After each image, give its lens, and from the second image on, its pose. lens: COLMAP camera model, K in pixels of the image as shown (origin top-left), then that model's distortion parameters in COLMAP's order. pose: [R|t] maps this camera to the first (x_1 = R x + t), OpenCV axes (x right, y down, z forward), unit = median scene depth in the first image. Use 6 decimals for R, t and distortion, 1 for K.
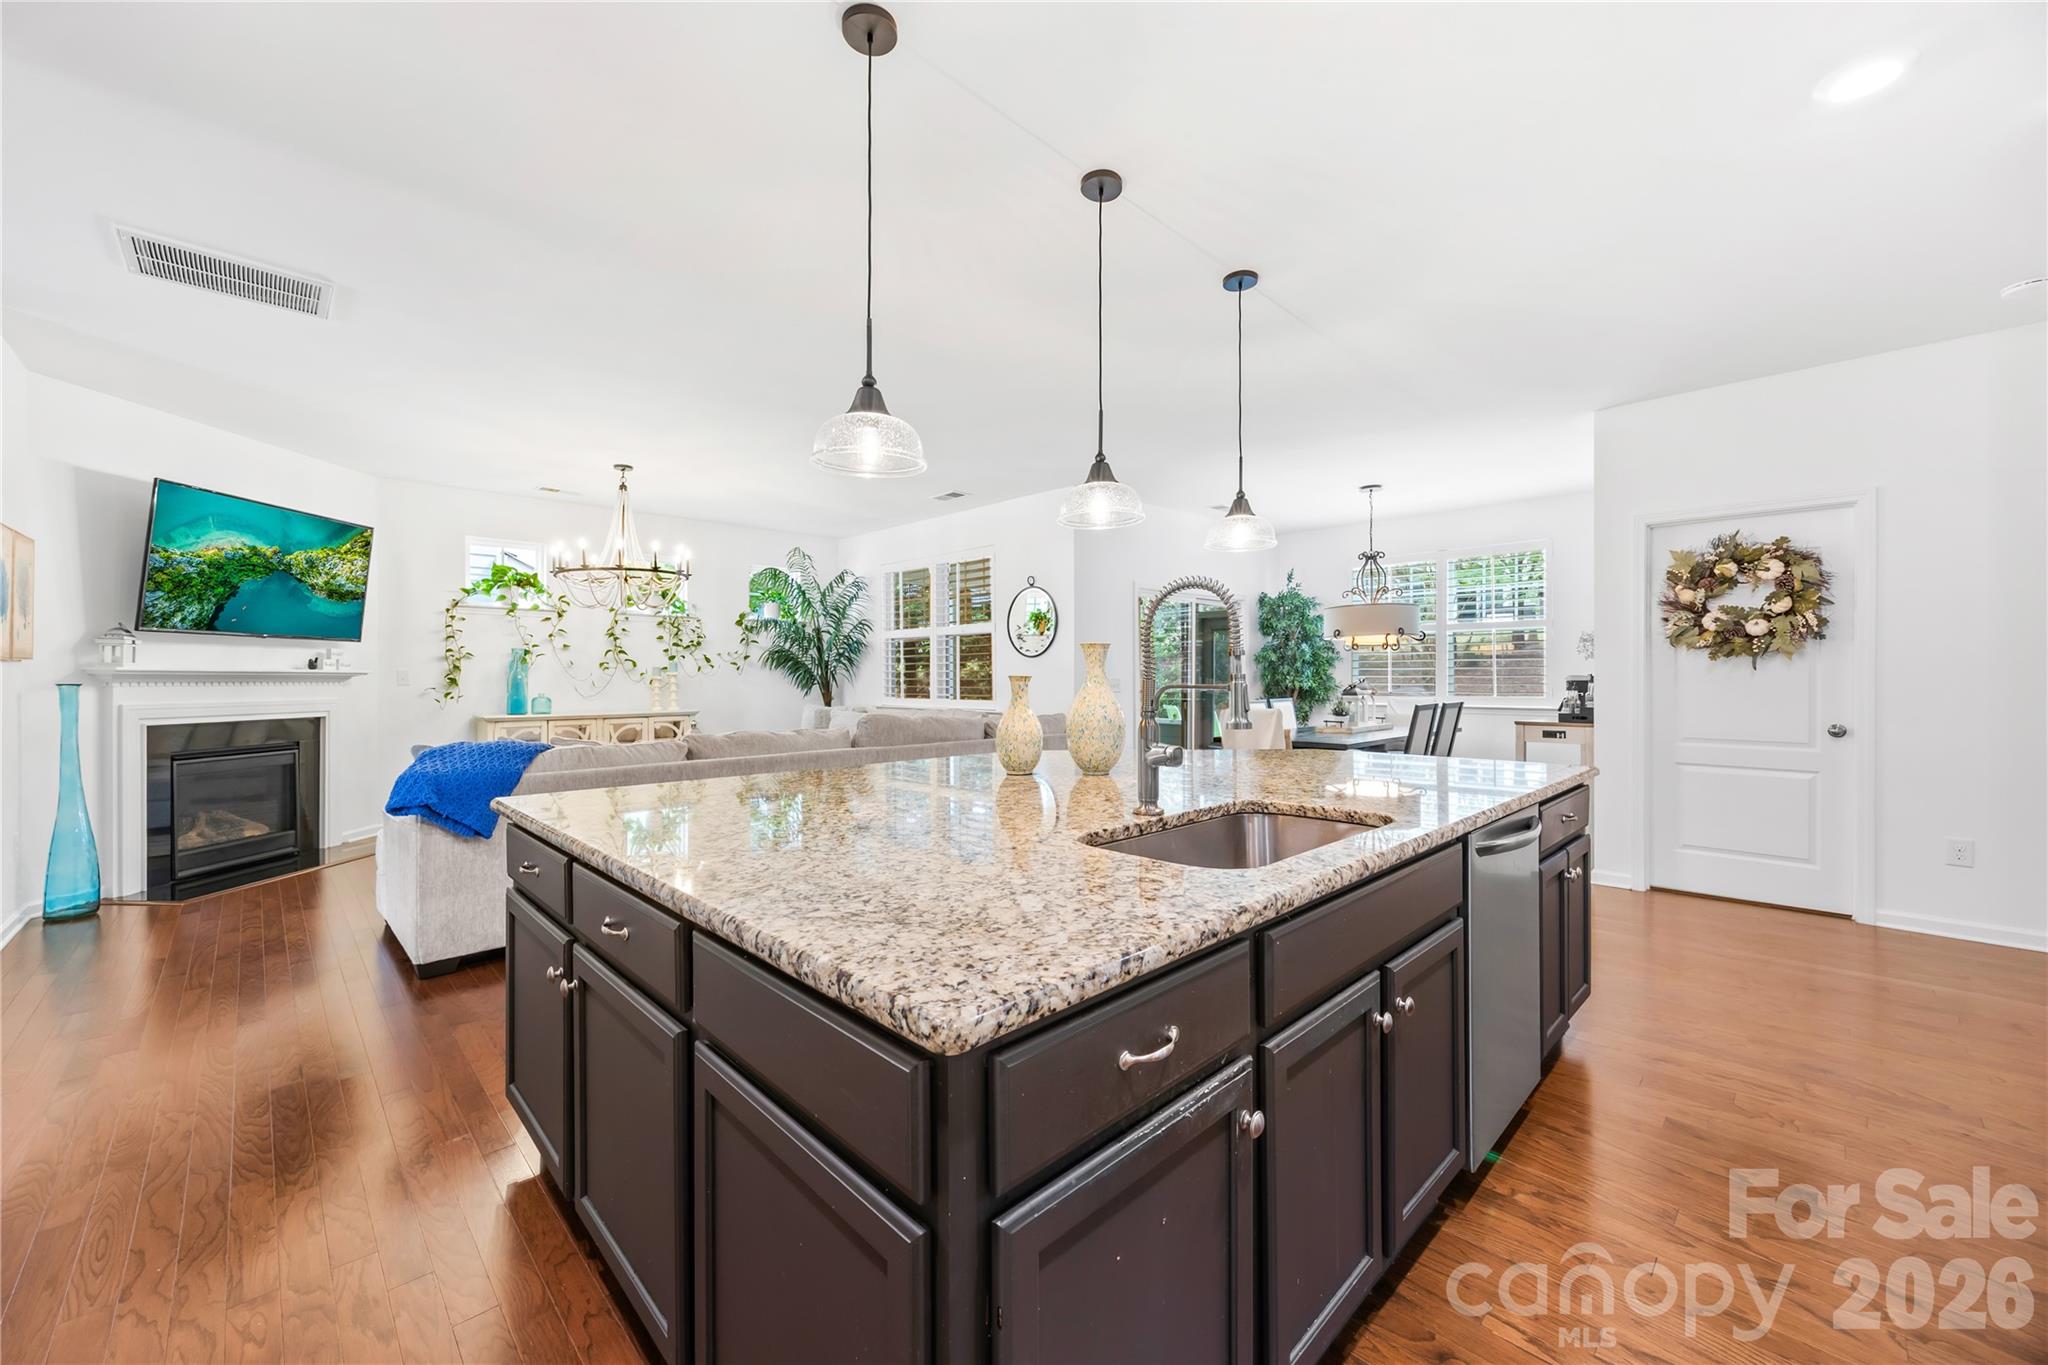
lens RADIAL K [[784.2, 0, 1019.7], [0, 784.2, 676.0], [0, 0, 1]] dist [-0.005067, 0.000550]
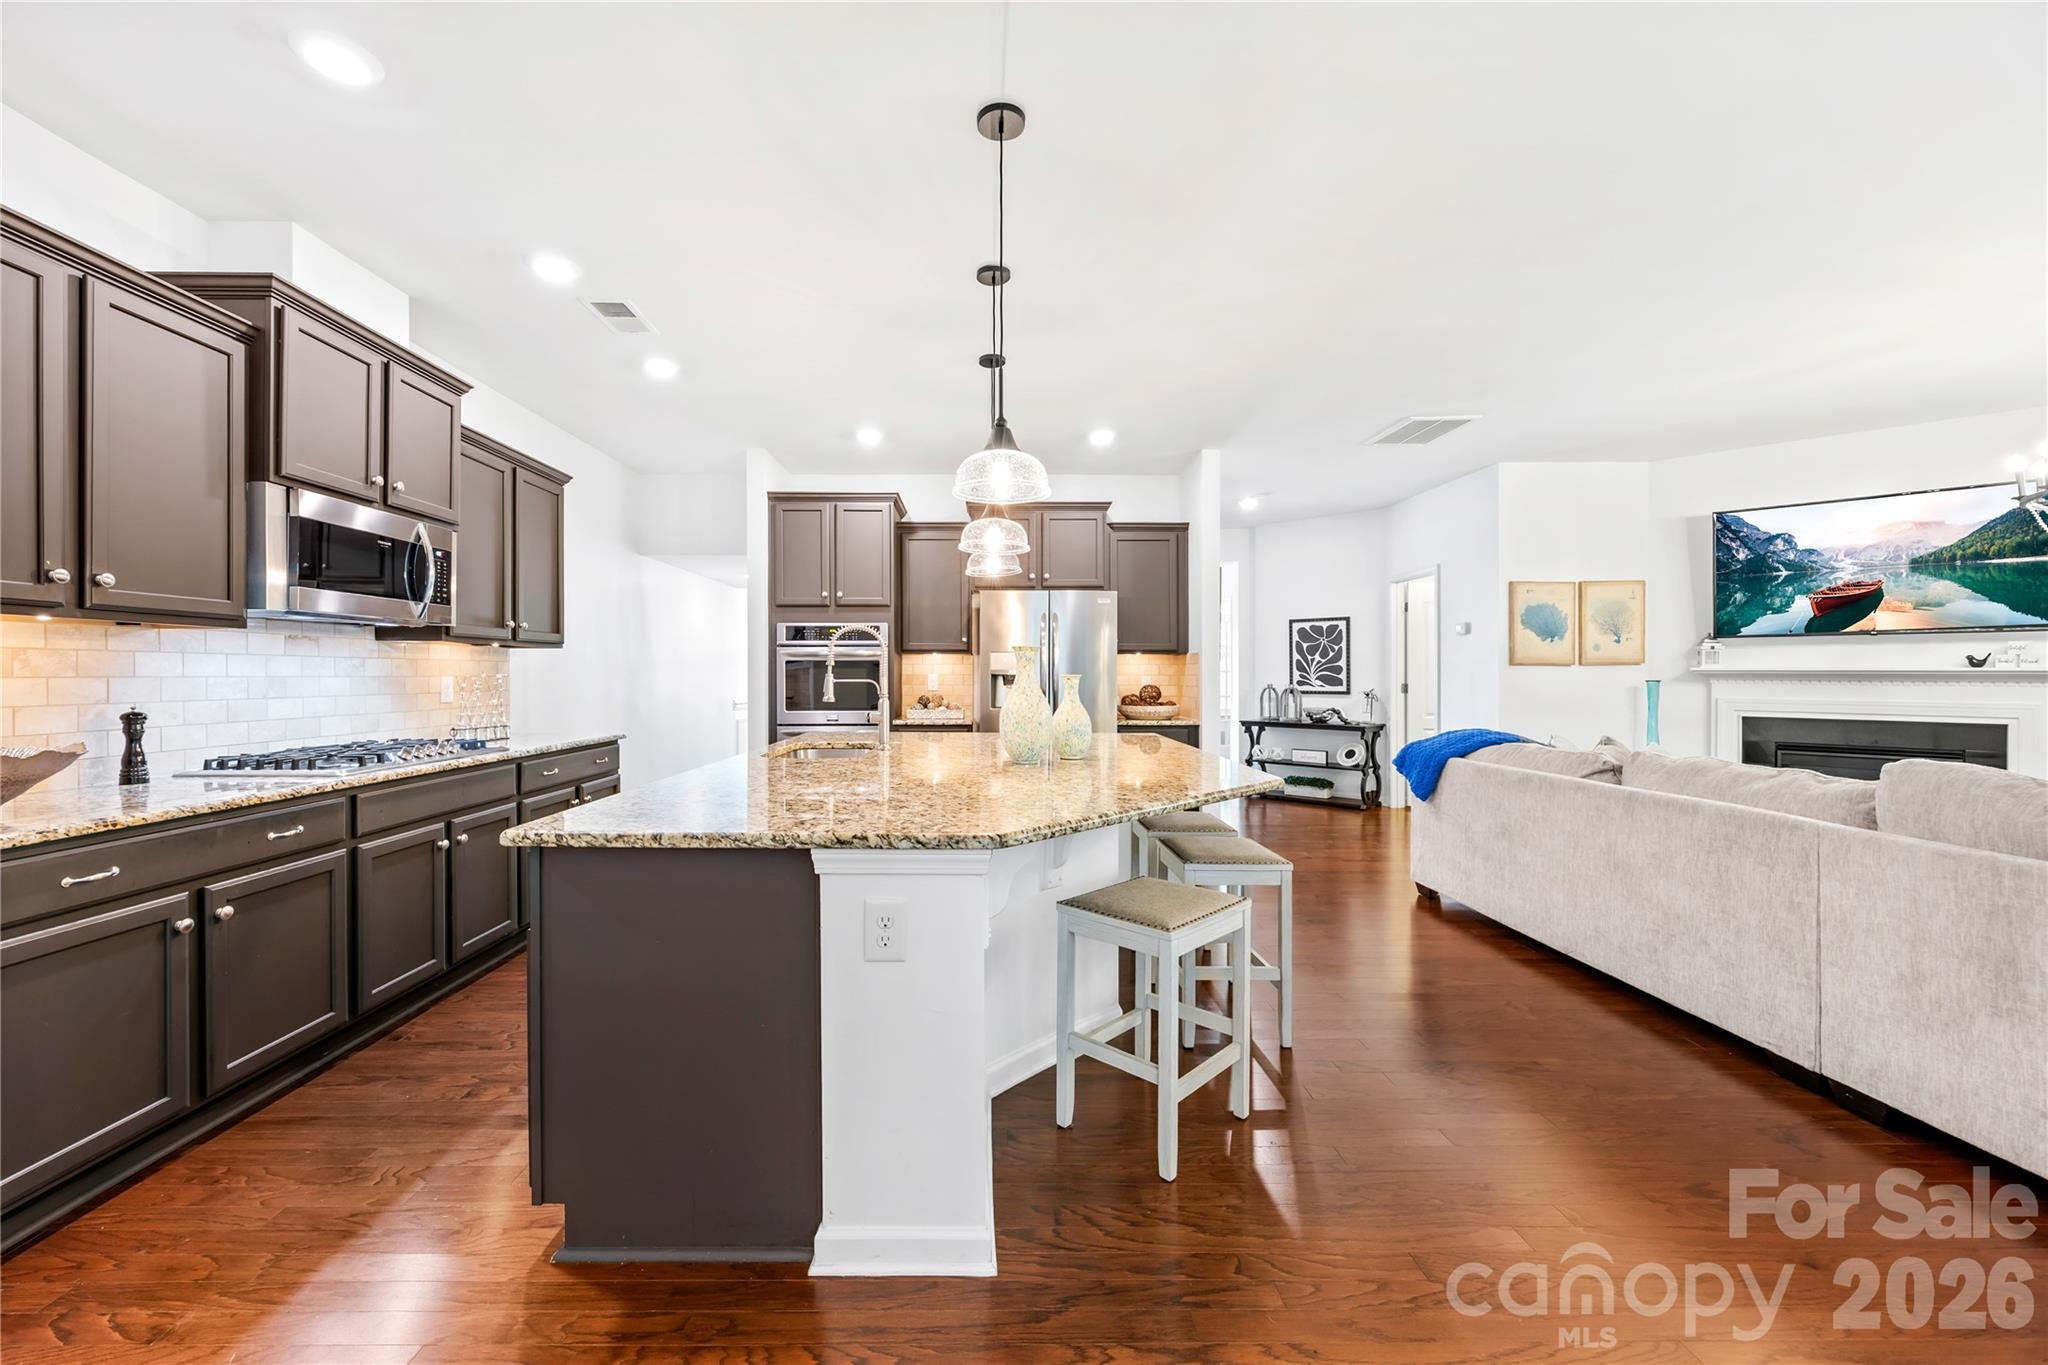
lens RADIAL K [[784.2, 0, 984.4], [0, 784.2, 696.4], [0, 0, 1]] dist [-0.005067, 0.000550]
pose [[-0.701514, 0.020463, -0.712362, 0.368750], [0.001073, 0.999617, 0.027657, -0.000905], [0.712655, 0.018638, -0.701267, 0.678158]]
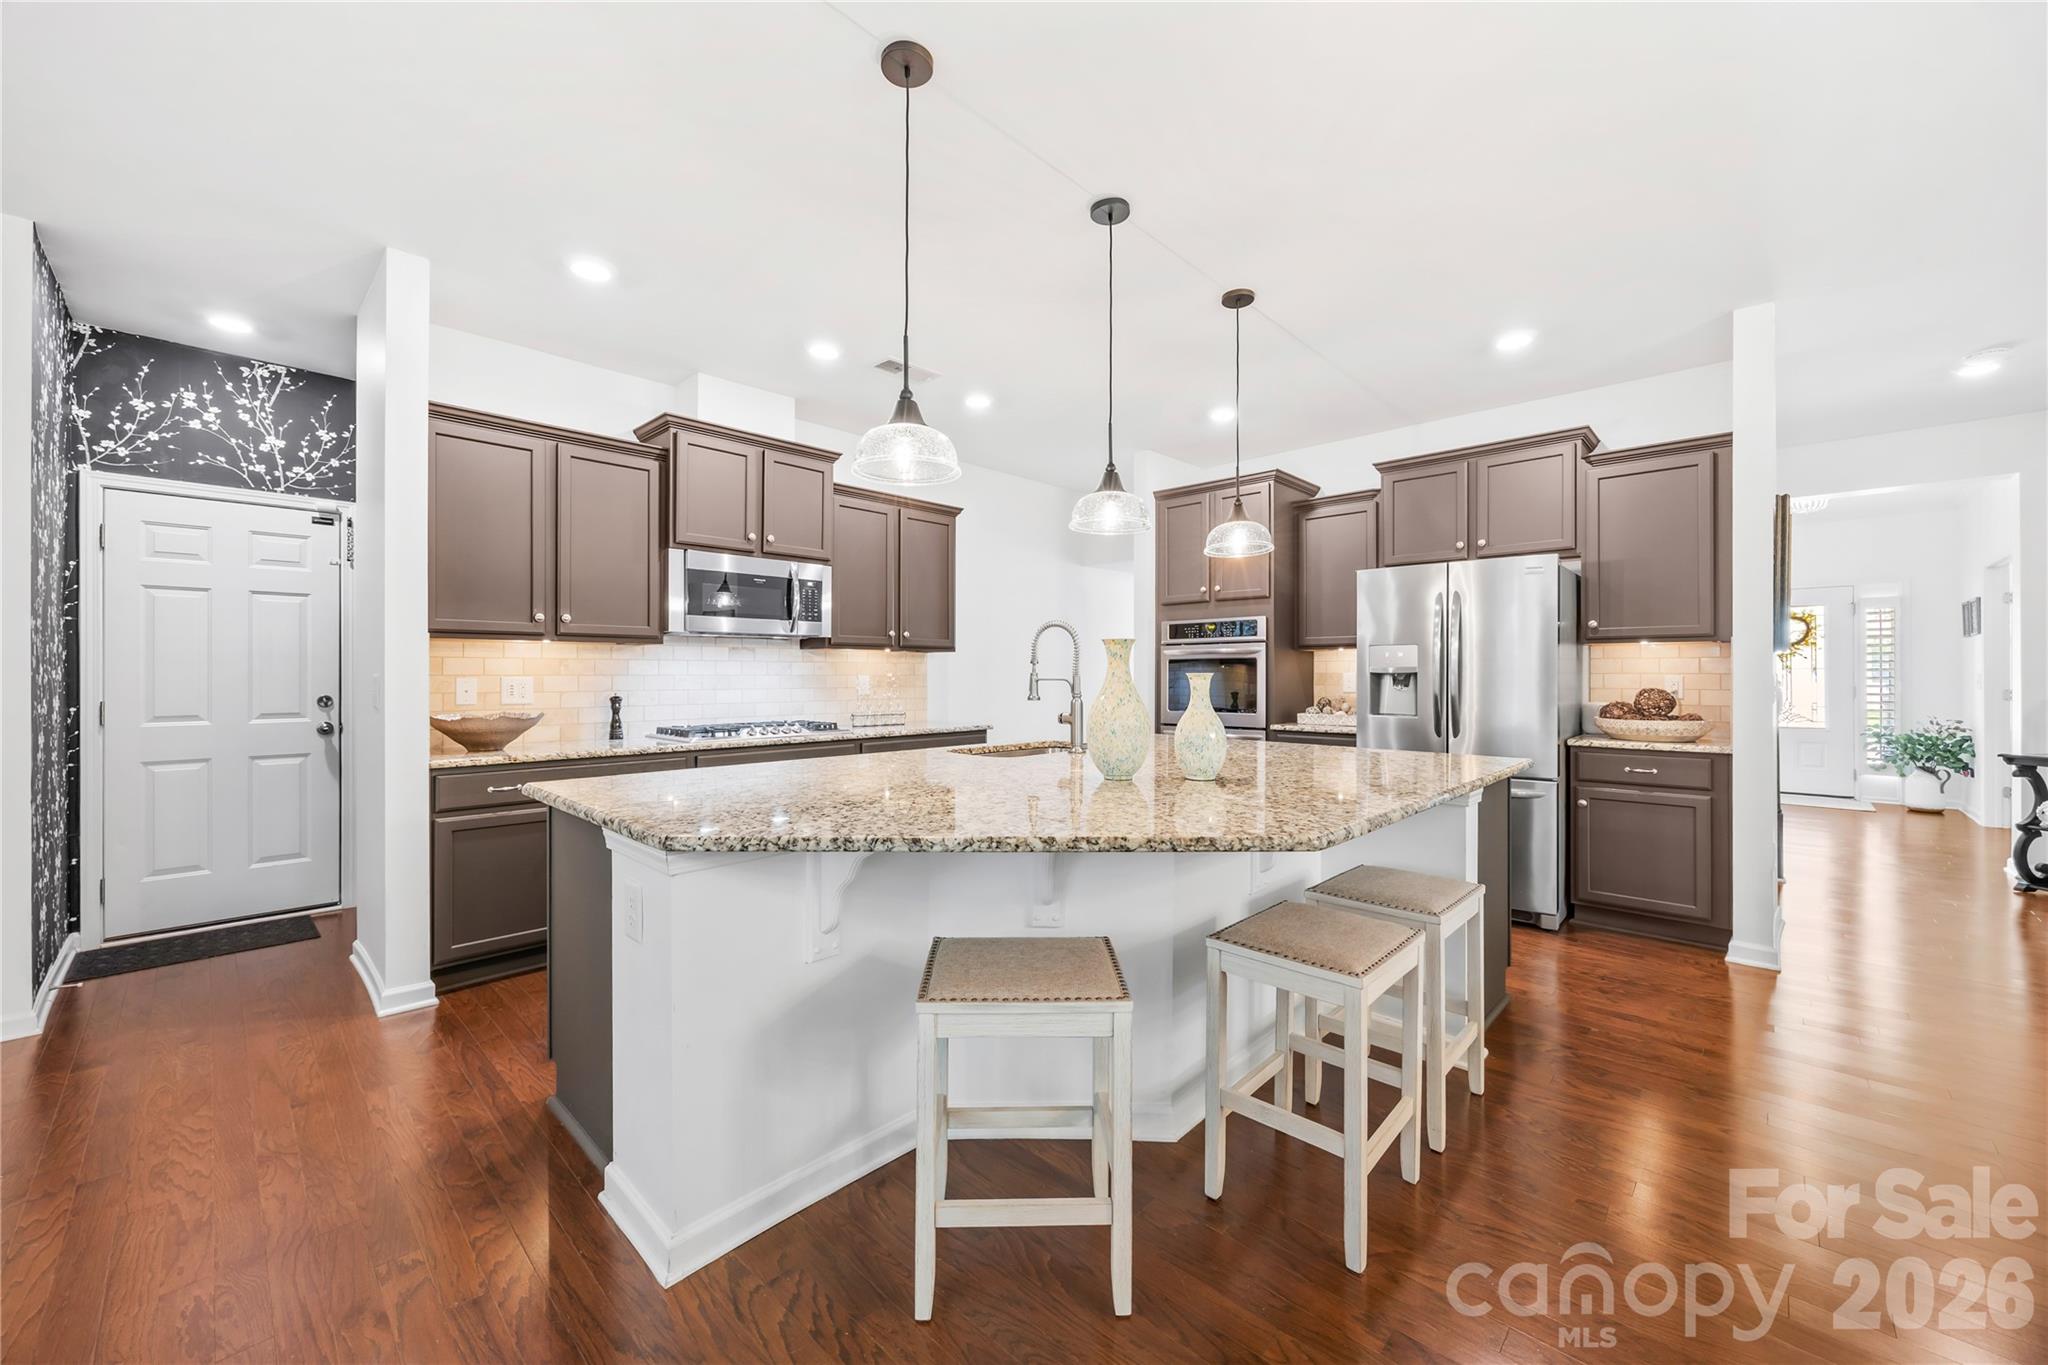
lens RADIAL K [[784.2, 0, 1023.0], [0, 784.2, 673.5], [0, 0, 1]] dist [-0.005067, 0.000550]
pose [[-0.999408, 0.000895, -0.034403, 0.100794], [0.001004, 0.999995, -0.003147, 0.000721], [0.034400, -0.003180, -0.999403, 0.752708]]
